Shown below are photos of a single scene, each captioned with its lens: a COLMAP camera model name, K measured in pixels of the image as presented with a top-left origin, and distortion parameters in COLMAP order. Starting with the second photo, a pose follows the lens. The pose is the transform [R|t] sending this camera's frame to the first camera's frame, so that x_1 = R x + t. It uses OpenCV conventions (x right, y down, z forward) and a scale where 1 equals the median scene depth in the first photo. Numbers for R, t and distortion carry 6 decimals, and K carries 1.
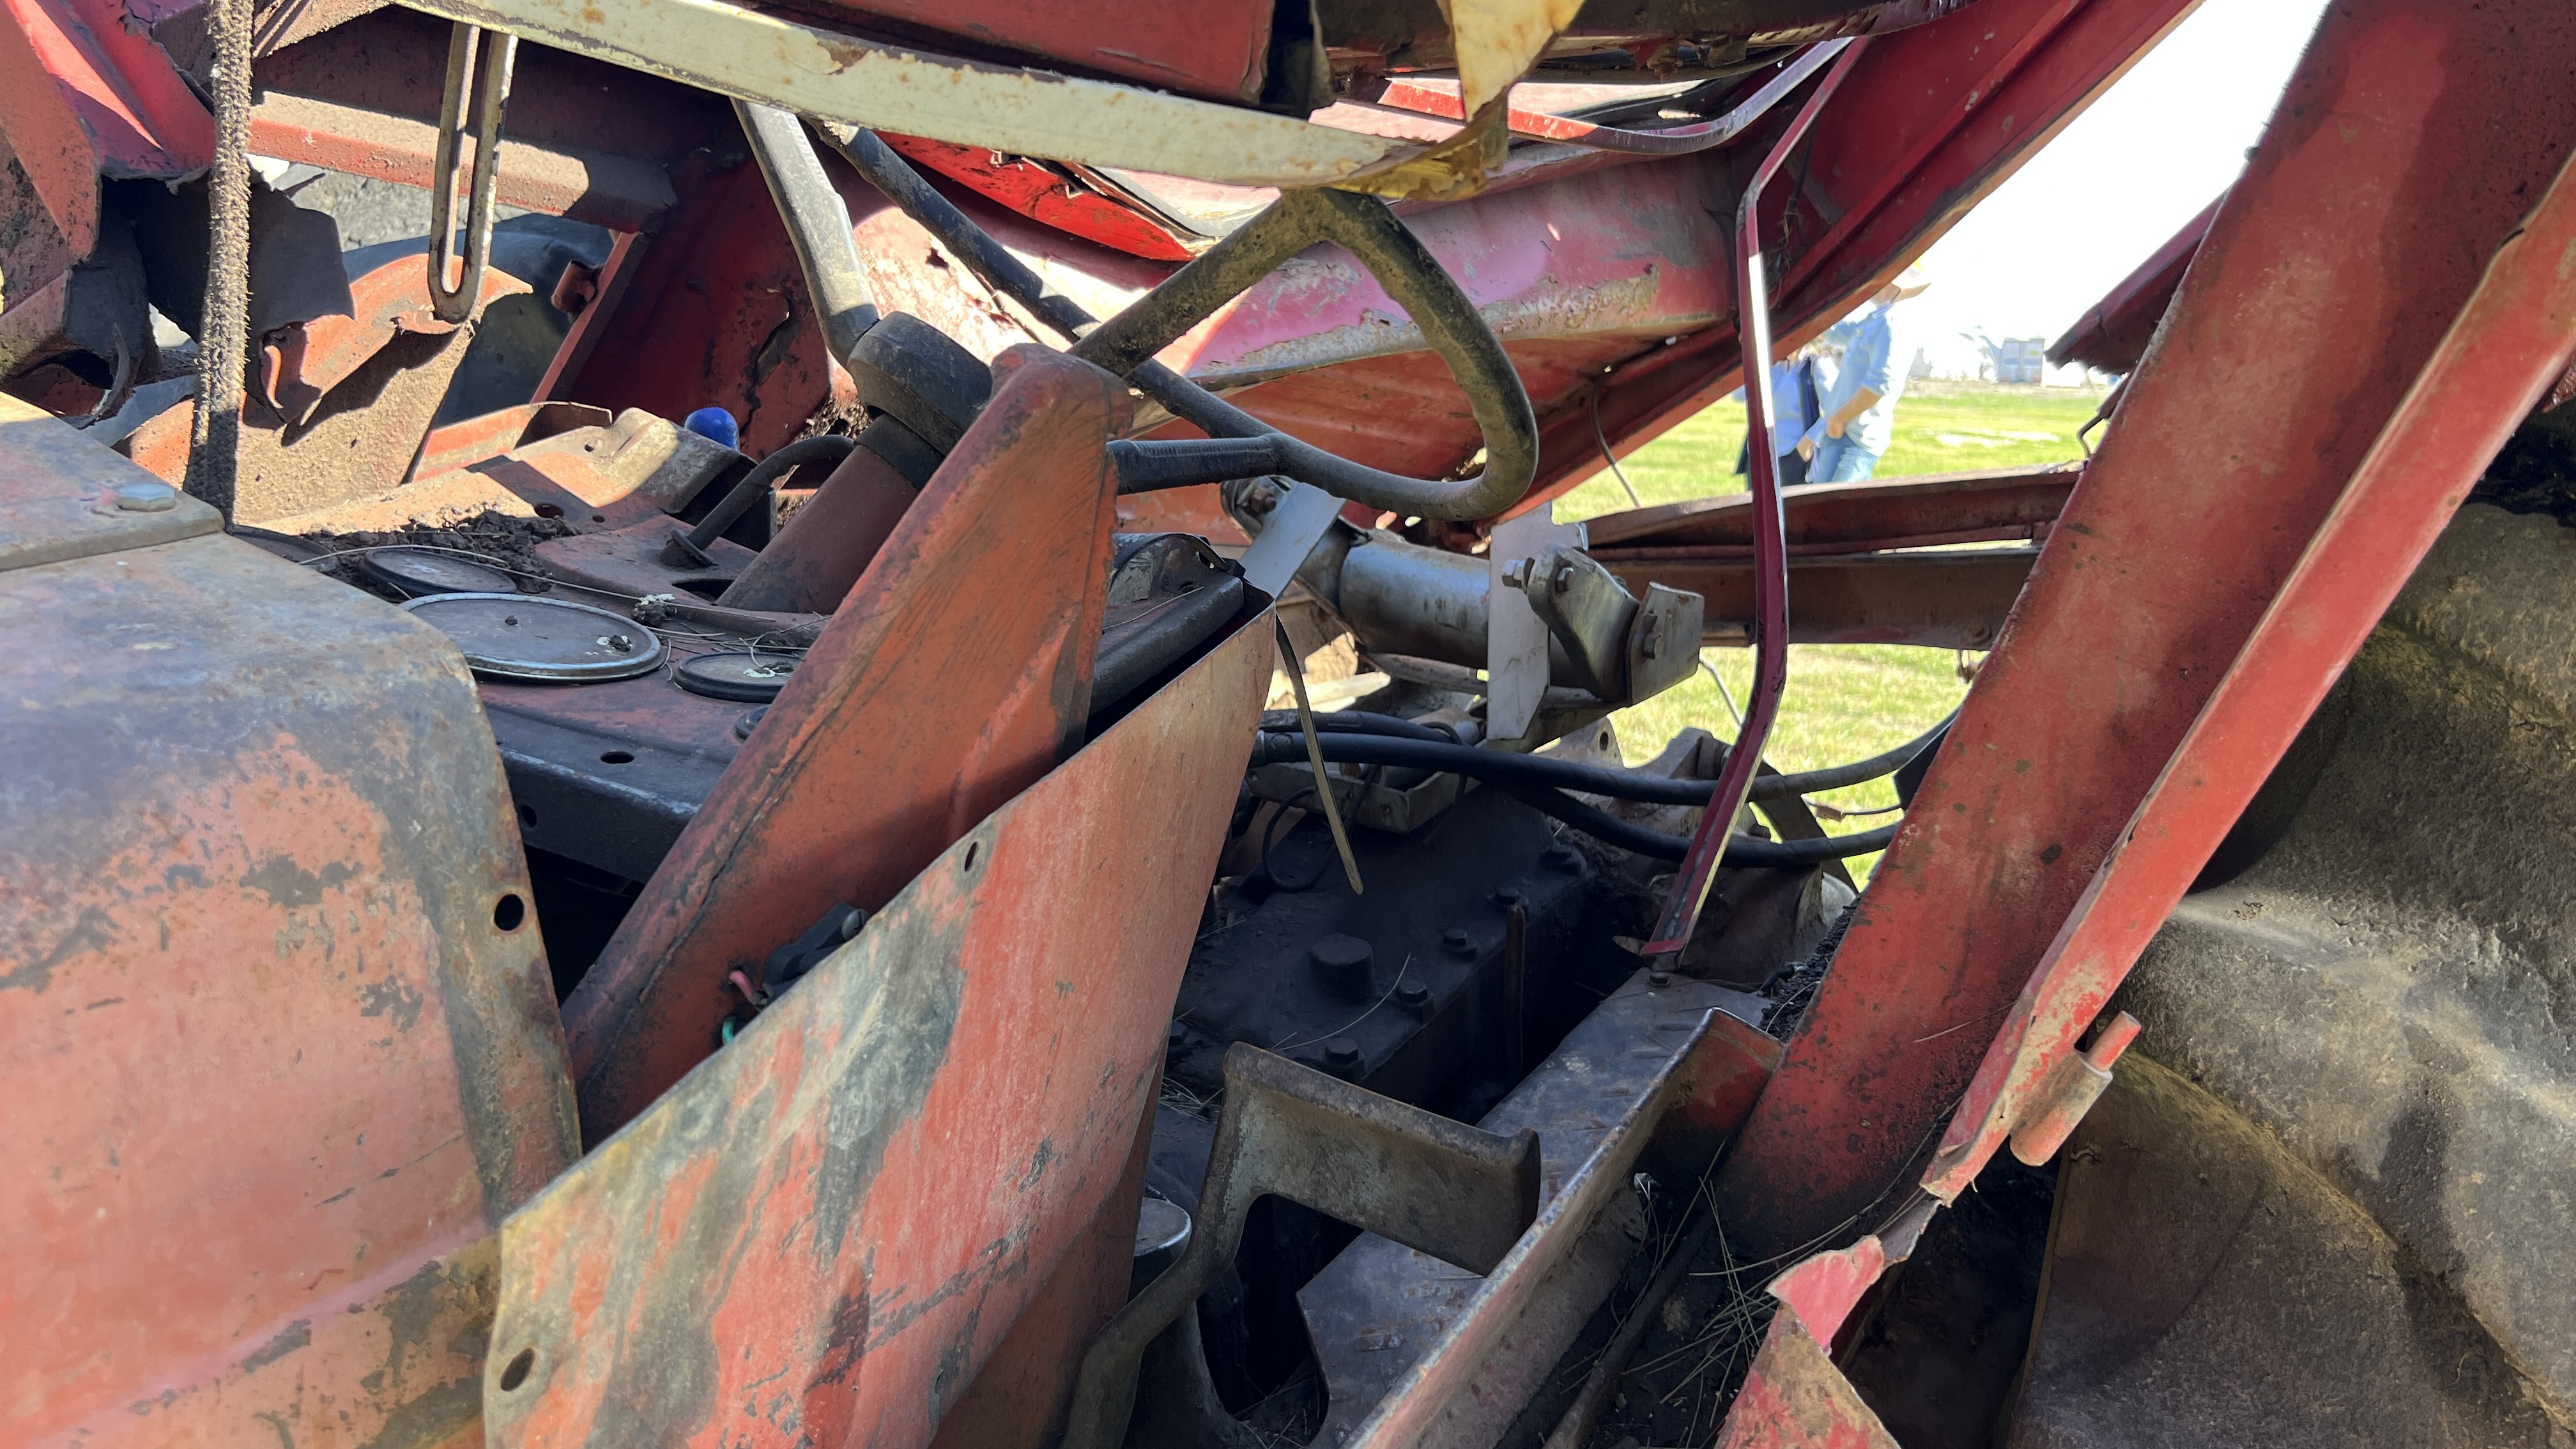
lens RADIAL K [[1987.3, 0, 1287.6], [0, 1987.3, 724.7], [0, 0, 1]] dist [0.024422, -0.021599]
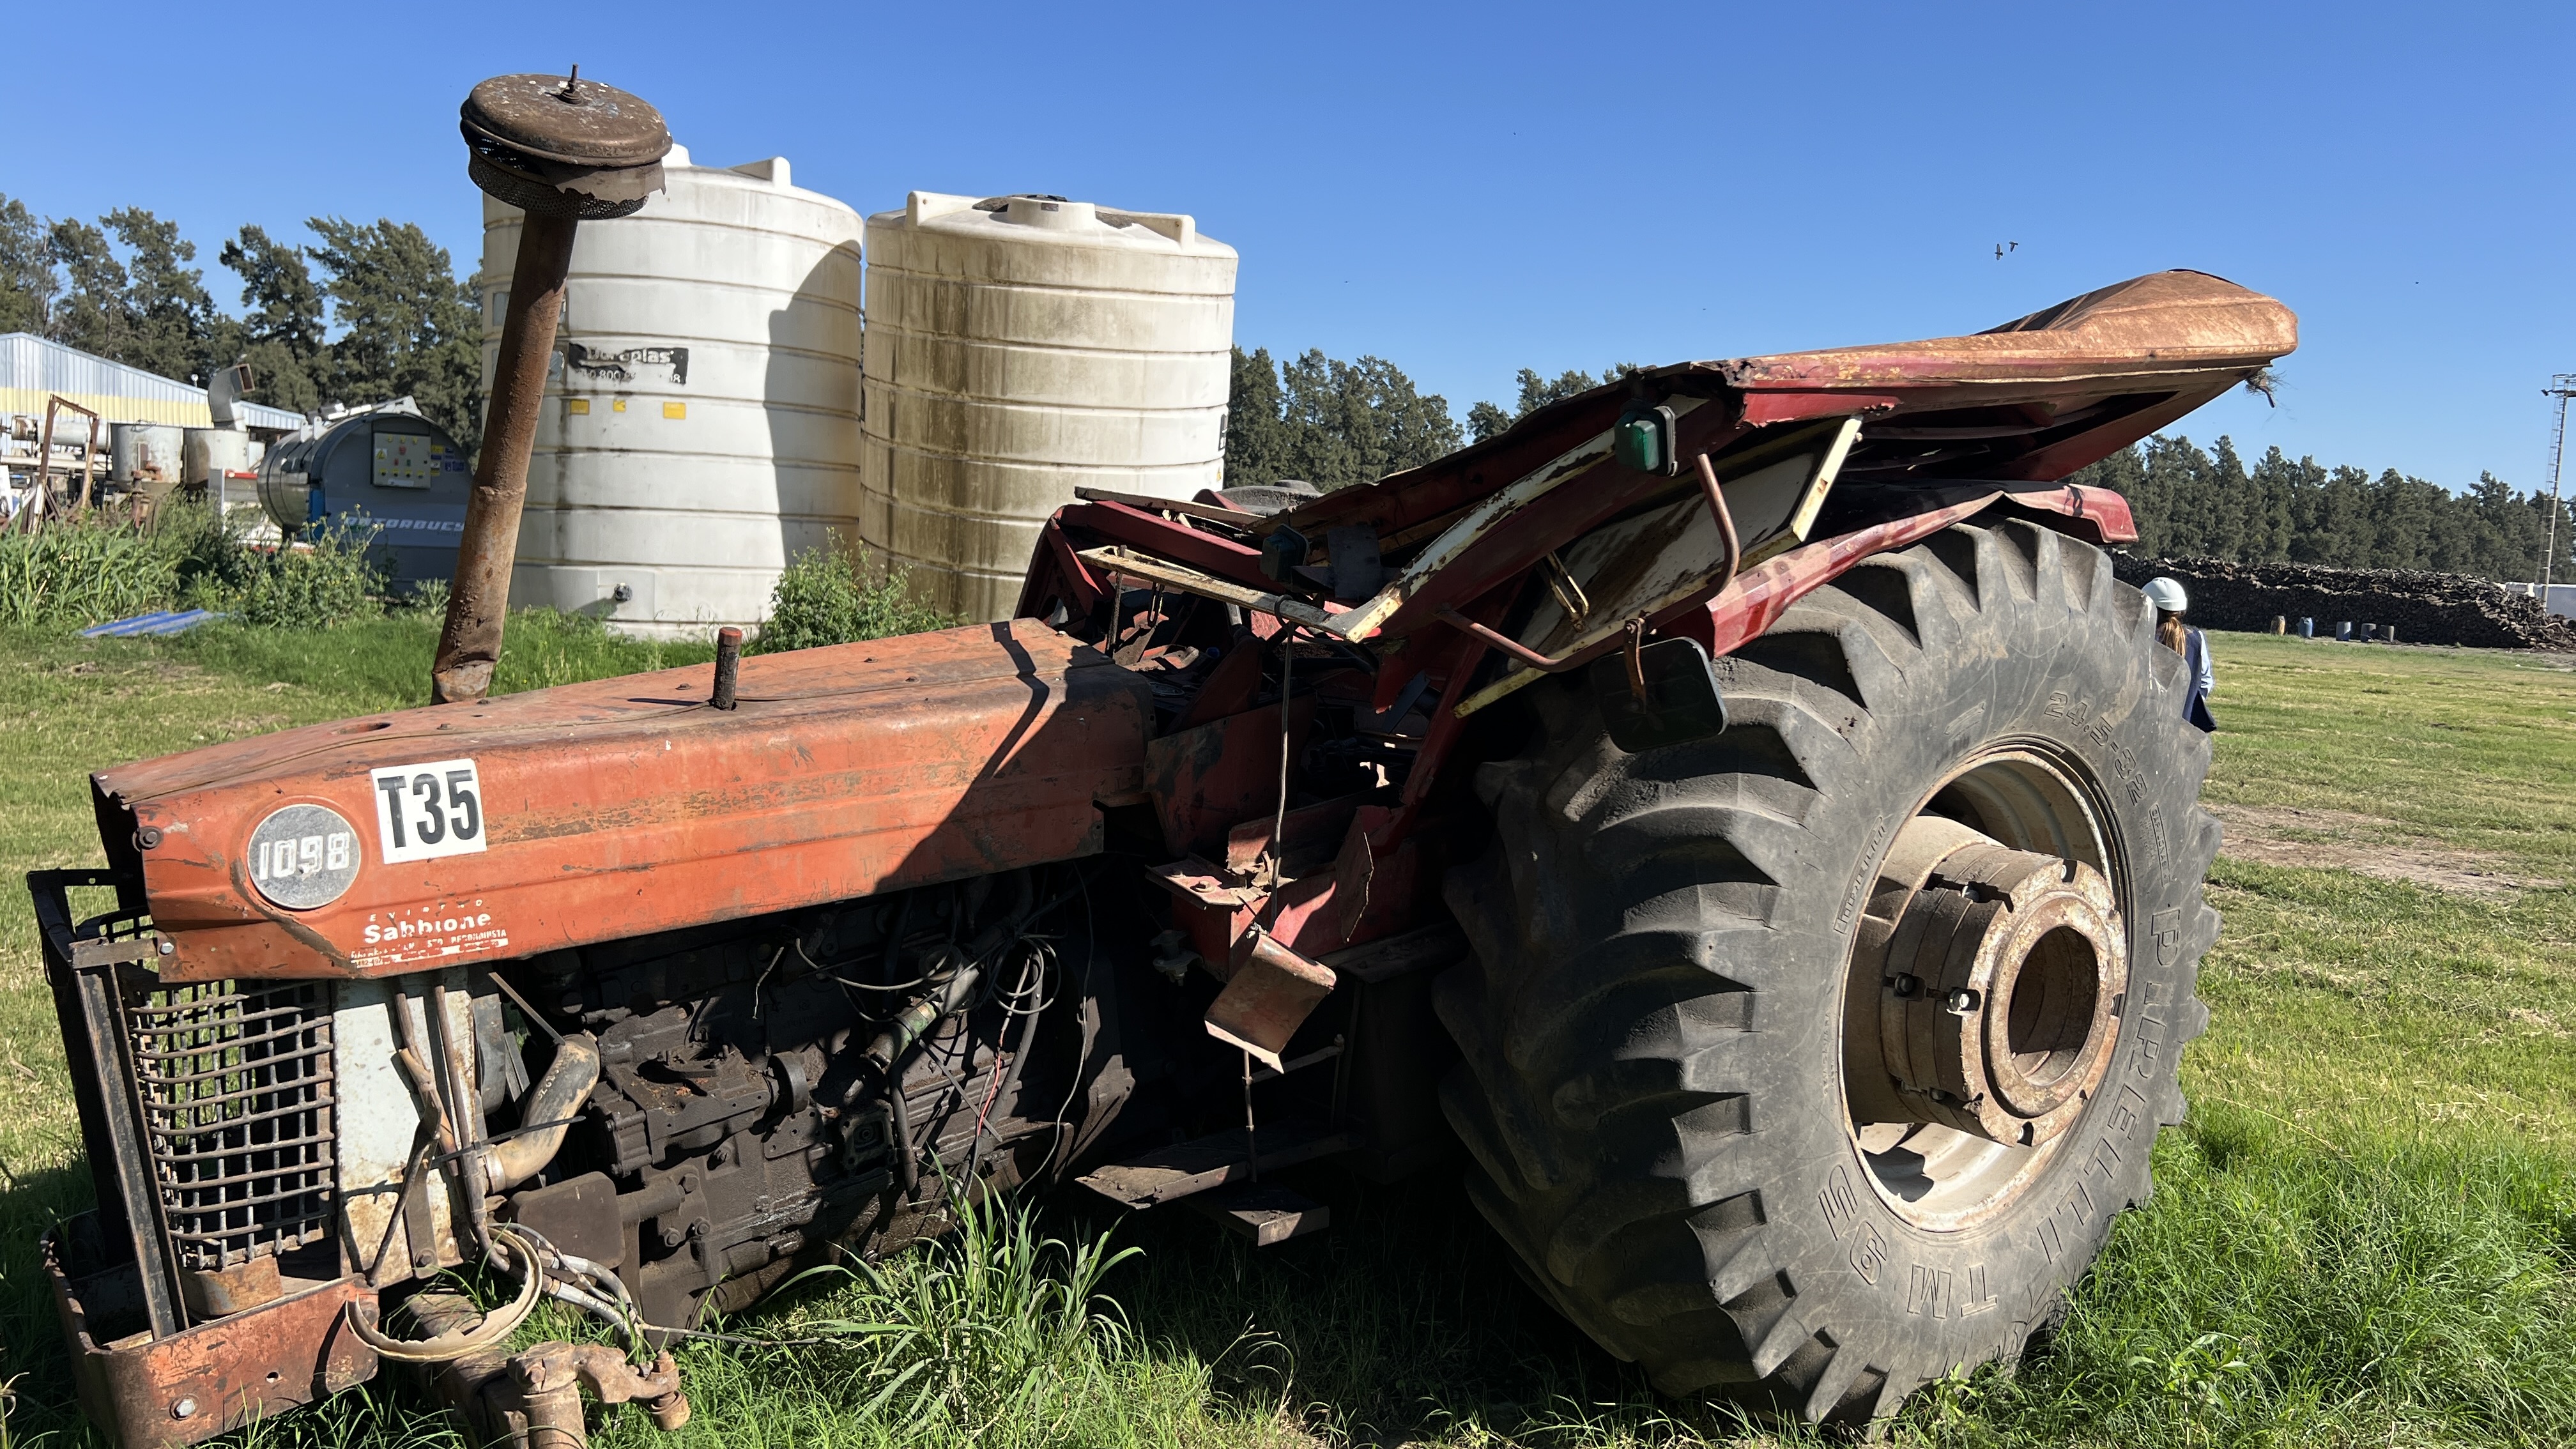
lens RADIAL K [[1987.3, 0, 1307.4], [0, 1987.3, 718.4], [0, 0, 1]] dist [0.024422, -0.021599]
pose [[0.951914, 0.036629, -0.304168, 1.336311], [-0.074253, 0.990809, -0.113064, 0.503057], [0.297231, 0.130213, 0.945885, -3.227525]]
